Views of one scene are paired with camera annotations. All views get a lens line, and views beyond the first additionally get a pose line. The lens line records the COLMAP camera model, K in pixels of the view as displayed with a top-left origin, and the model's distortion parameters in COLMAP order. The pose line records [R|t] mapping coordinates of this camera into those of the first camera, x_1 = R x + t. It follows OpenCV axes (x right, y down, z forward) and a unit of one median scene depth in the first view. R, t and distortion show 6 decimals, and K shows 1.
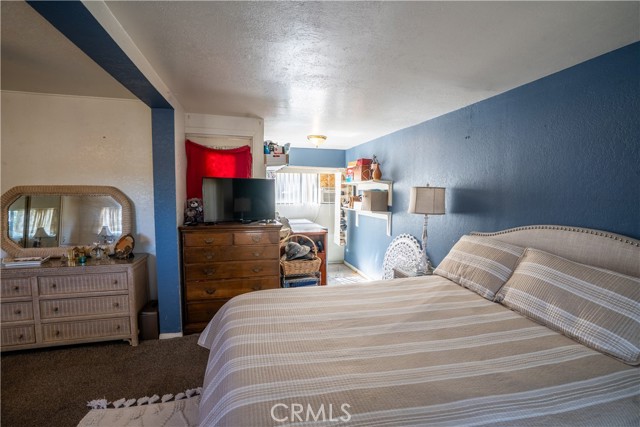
lens RADIAL K [[297.4, 0, 324.6], [0, 297.4, 218.4], [0, 0, 1]] dist [-0.067484, 0.025680]
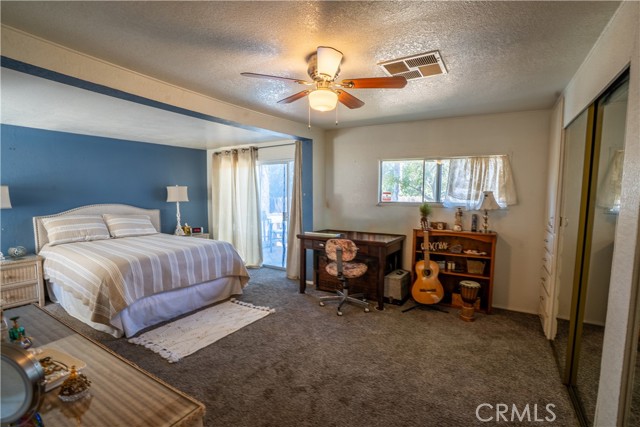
lens RADIAL K [[297.4, 0, 324.6], [0, 297.4, 218.4], [0, 0, 1]] dist [-0.067484, 0.025680]
pose [[-0.684028, -0.077565, 0.725320, -1.465684], [0.055052, 0.986006, 0.157360, -0.086875], [-0.727375, 0.147568, -0.670186, 0.881917]]
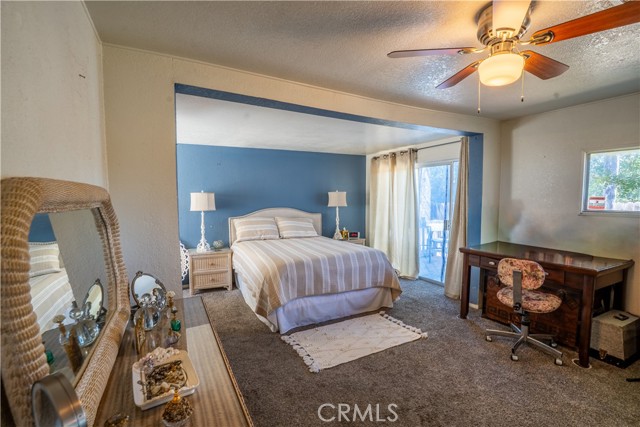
lens RADIAL K [[297.4, 0, 324.6], [0, 297.4, 218.4], [0, 0, 1]] dist [-0.067484, 0.025680]
pose [[-0.218462, -0.079791, 0.972578, -1.363494], [0.089524, 0.990810, 0.101396, -0.079096], [-0.971730, 0.109220, -0.209311, 0.794021]]
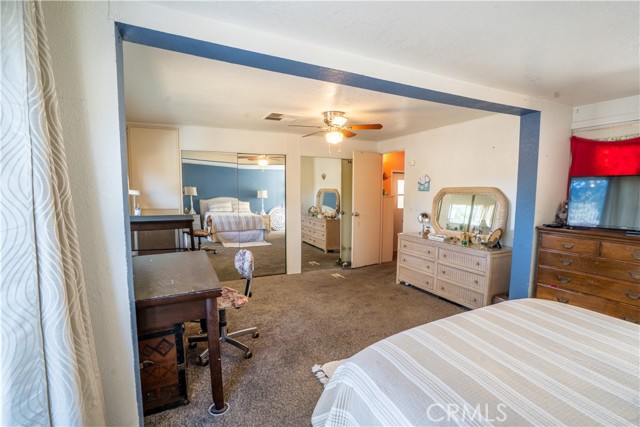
lens RADIAL K [[297.4, 0, 324.6], [0, 297.4, 218.4], [0, 0, 1]] dist [-0.067484, 0.025680]
pose [[0.183849, 0.084132, -0.979347, 0.360154], [-0.086201, 0.993872, 0.069197, -0.005606], [0.979167, 0.071699, 0.189975, 0.086468]]
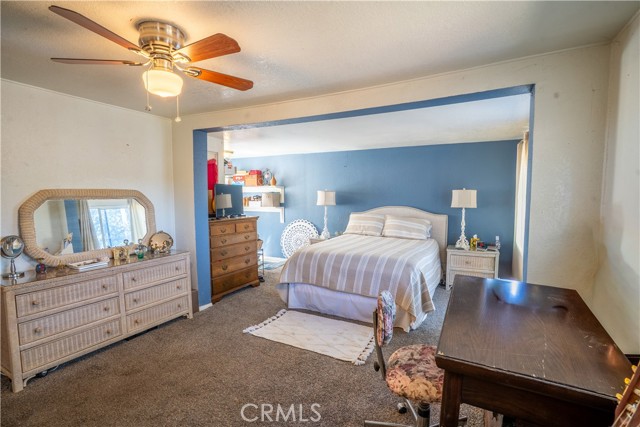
lens RADIAL K [[297.4, 0, 324.6], [0, 297.4, 218.4], [0, 0, 1]] dist [-0.067484, 0.025680]
pose [[0.684866, -0.066084, 0.725666, -1.122929], [0.069377, 0.997269, 0.025342, 0.019735], [-0.725359, 0.032989, 0.687580, -0.293536]]
